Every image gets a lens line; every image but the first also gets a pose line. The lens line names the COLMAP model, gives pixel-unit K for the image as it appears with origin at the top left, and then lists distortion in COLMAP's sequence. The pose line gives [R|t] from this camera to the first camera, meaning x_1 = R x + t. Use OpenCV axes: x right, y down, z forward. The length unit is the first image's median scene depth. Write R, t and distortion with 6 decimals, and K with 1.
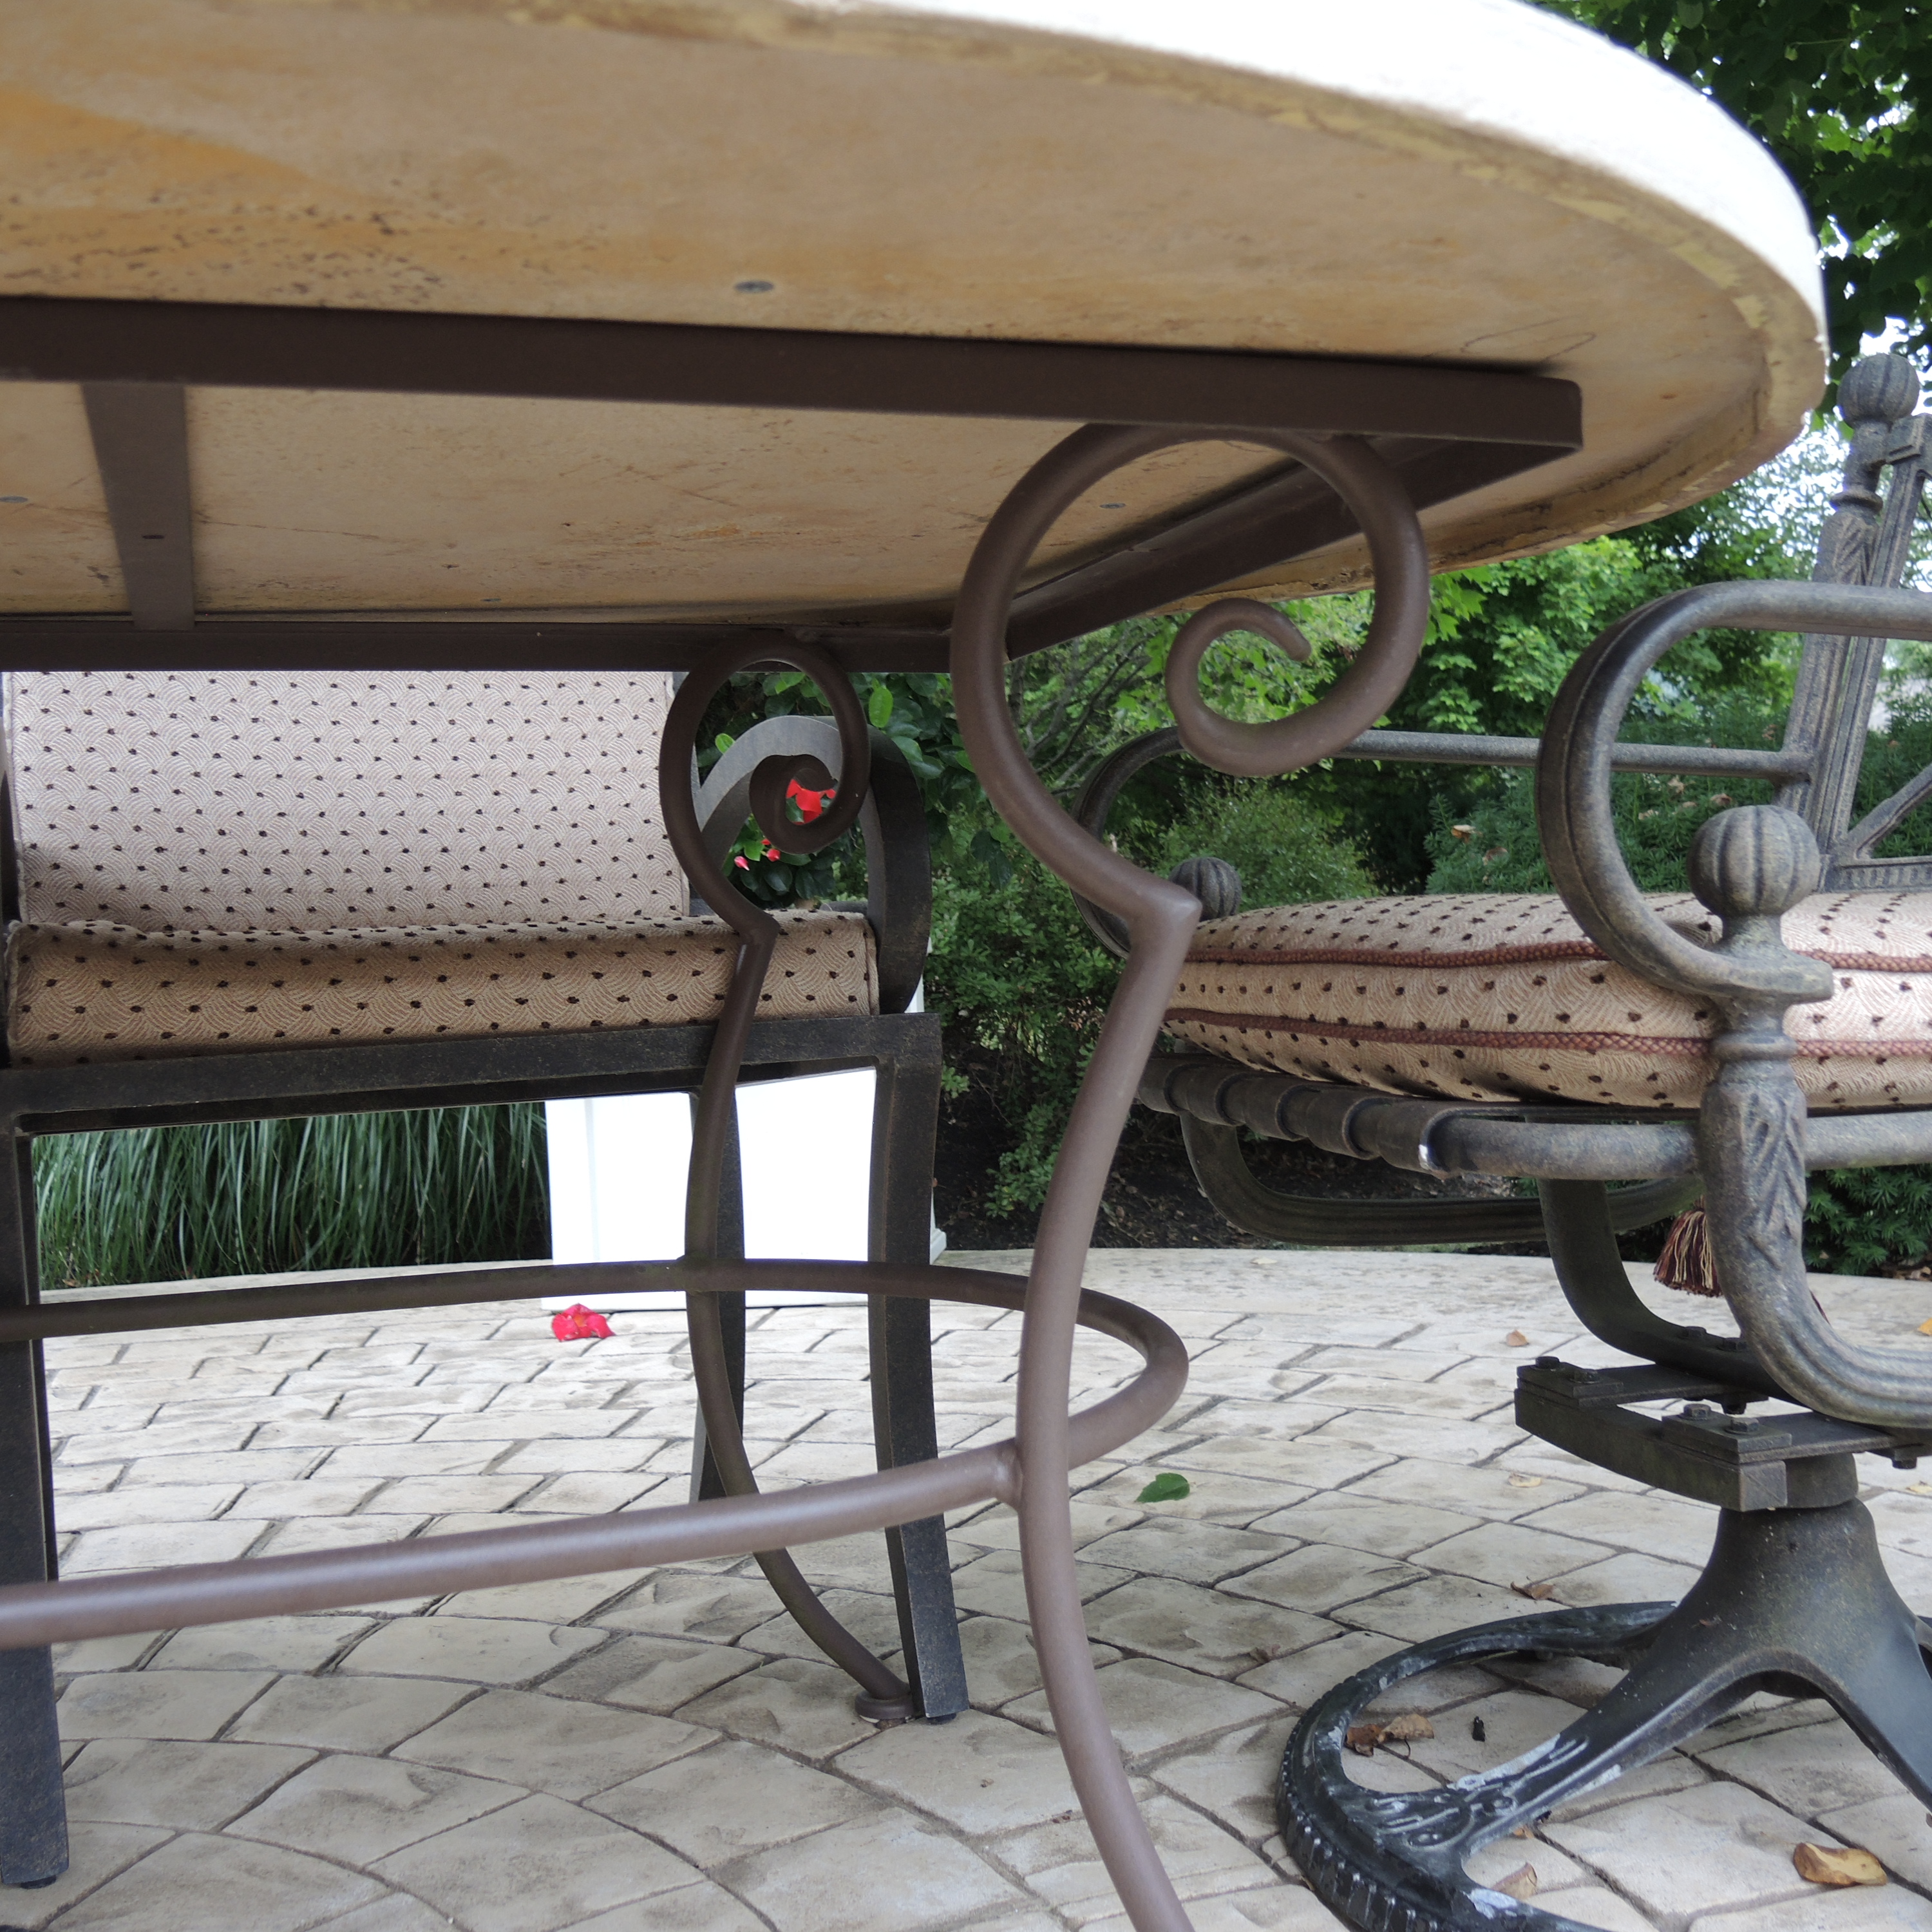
lens RADIAL K [[2116.5, 0, 976.3], [0, 2116.5, 983.5], [0, 0, 1]] dist [-0.034826, -0.057187]
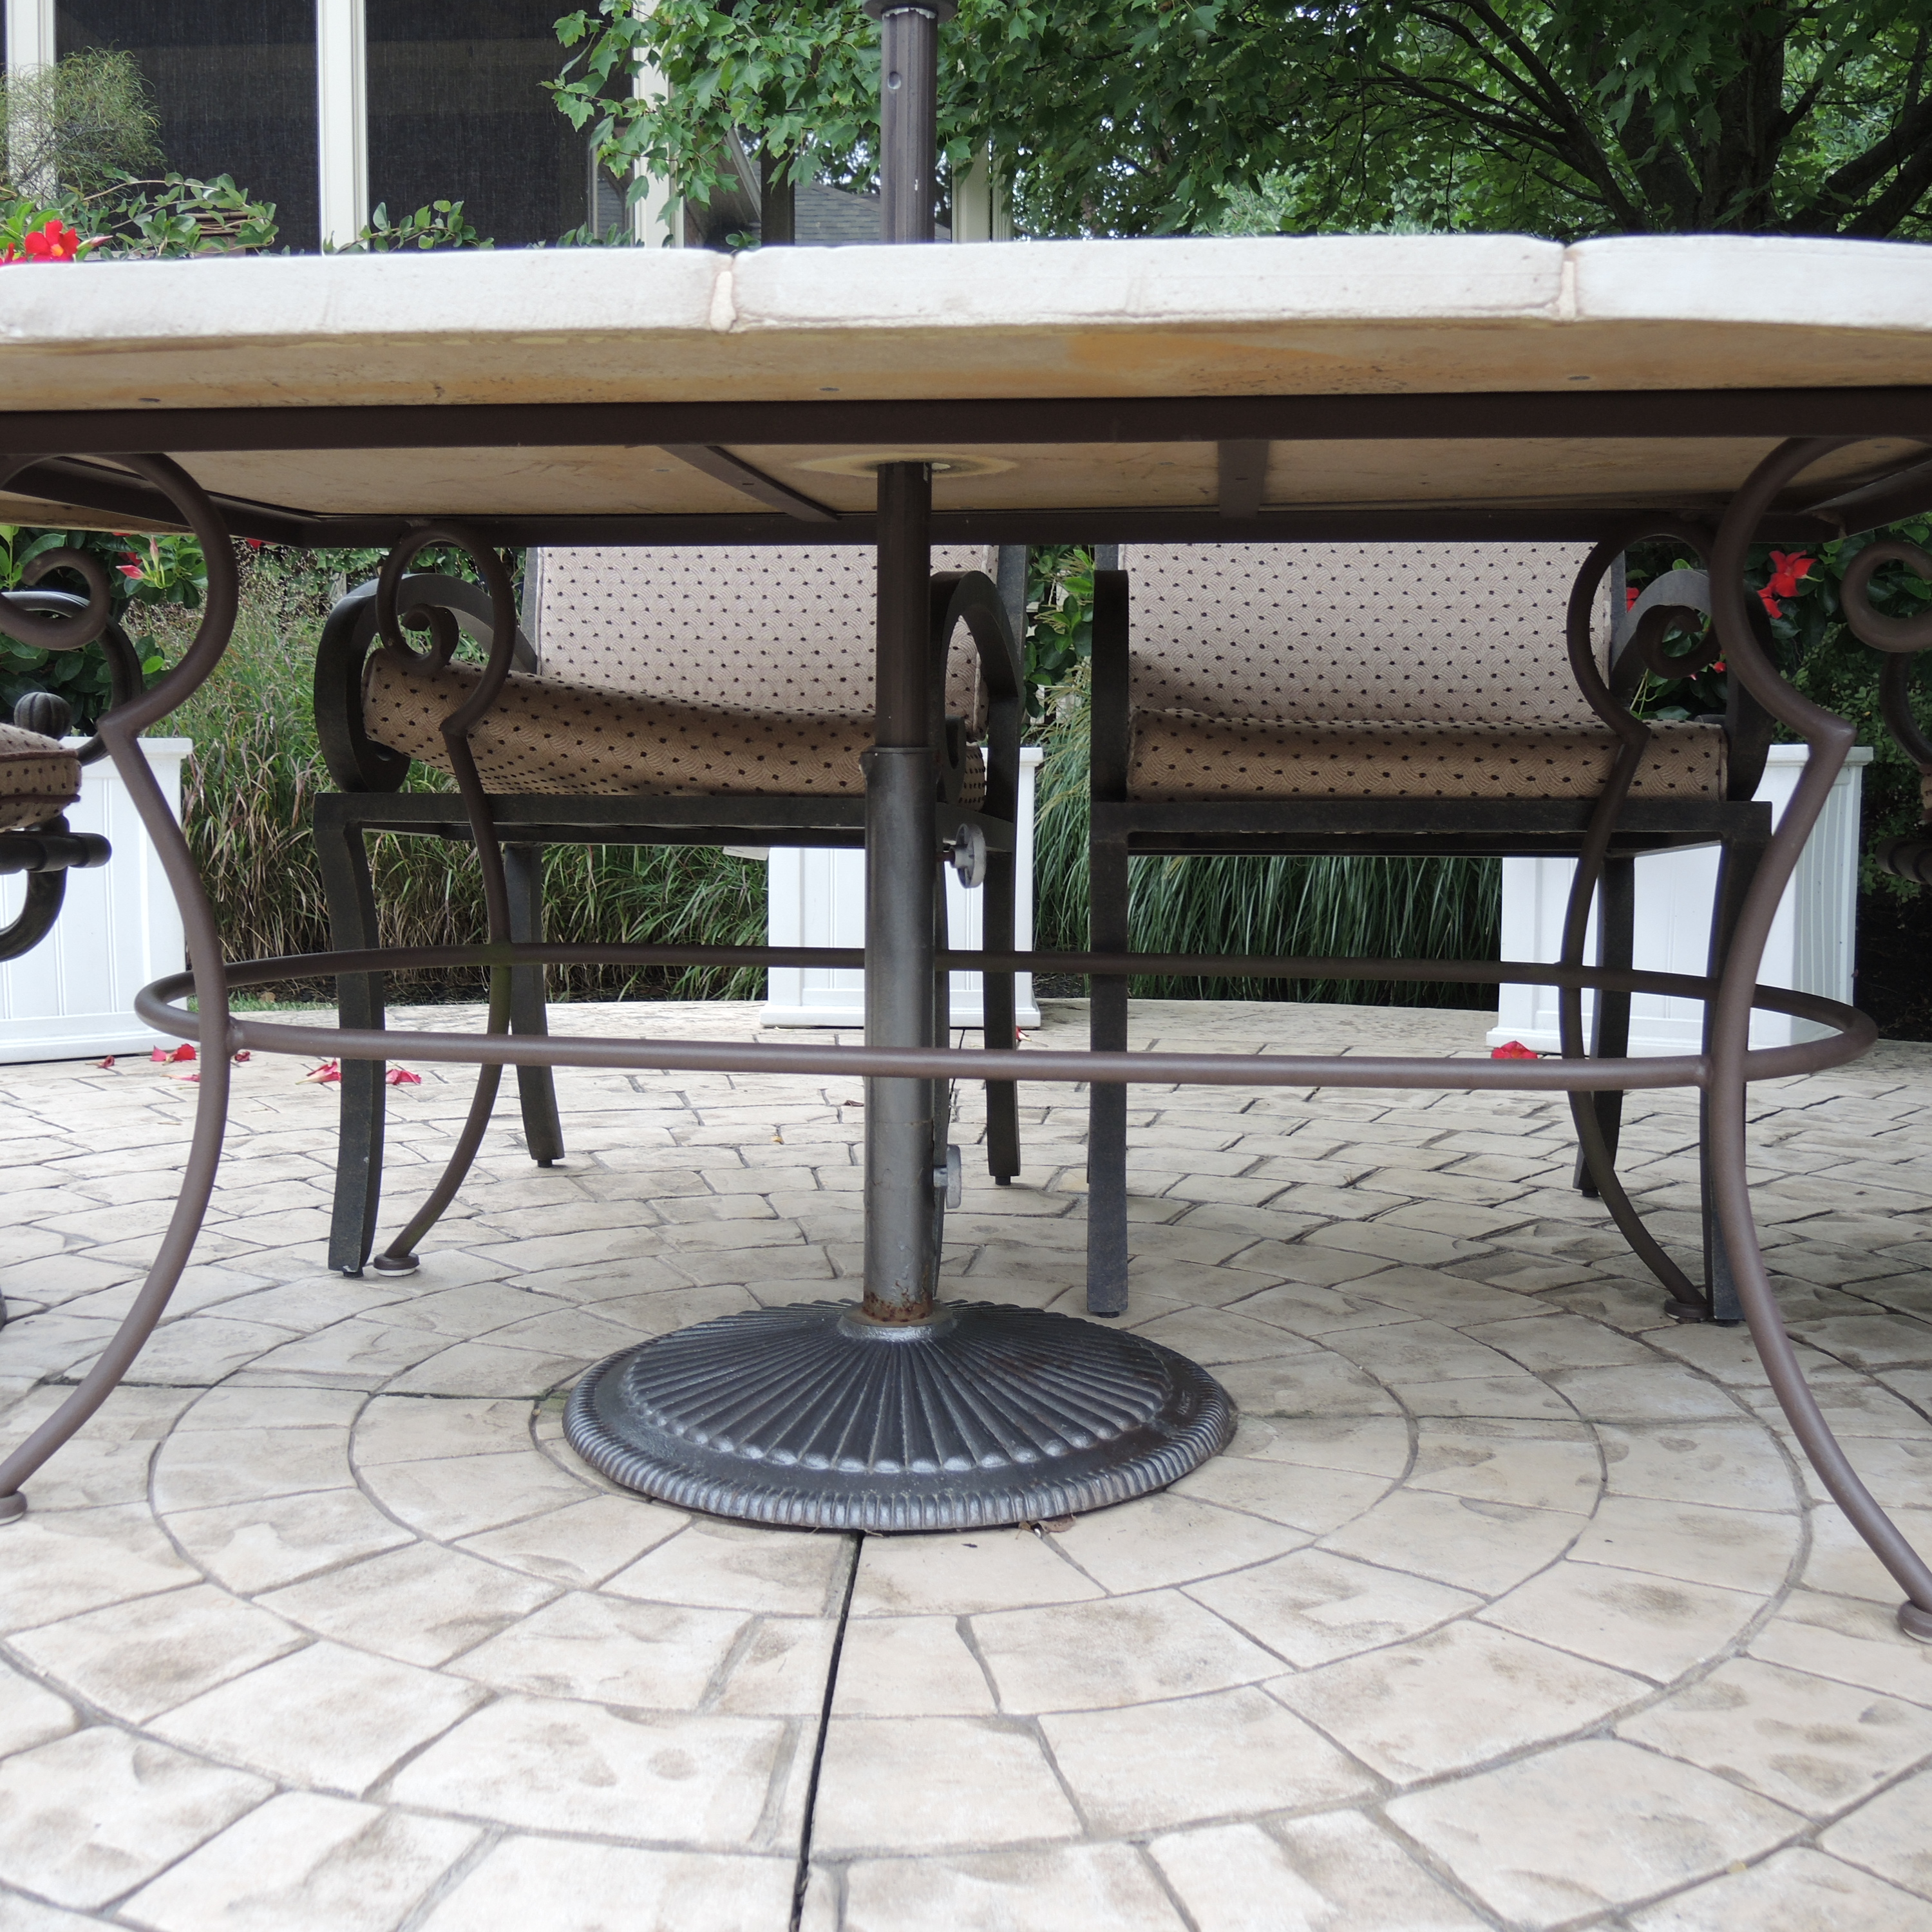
lens RADIAL K [[2116.5, 0, 976.3], [0, 2116.5, 983.5], [0, 0, 1]] dist [-0.034826, -0.057187]
pose [[0.893062, 0.092276, -0.440370, 0.128346], [-0.048417, 0.992769, 0.109839, 0.005957], [0.447322, -0.076772, 0.891072, -0.410231]]
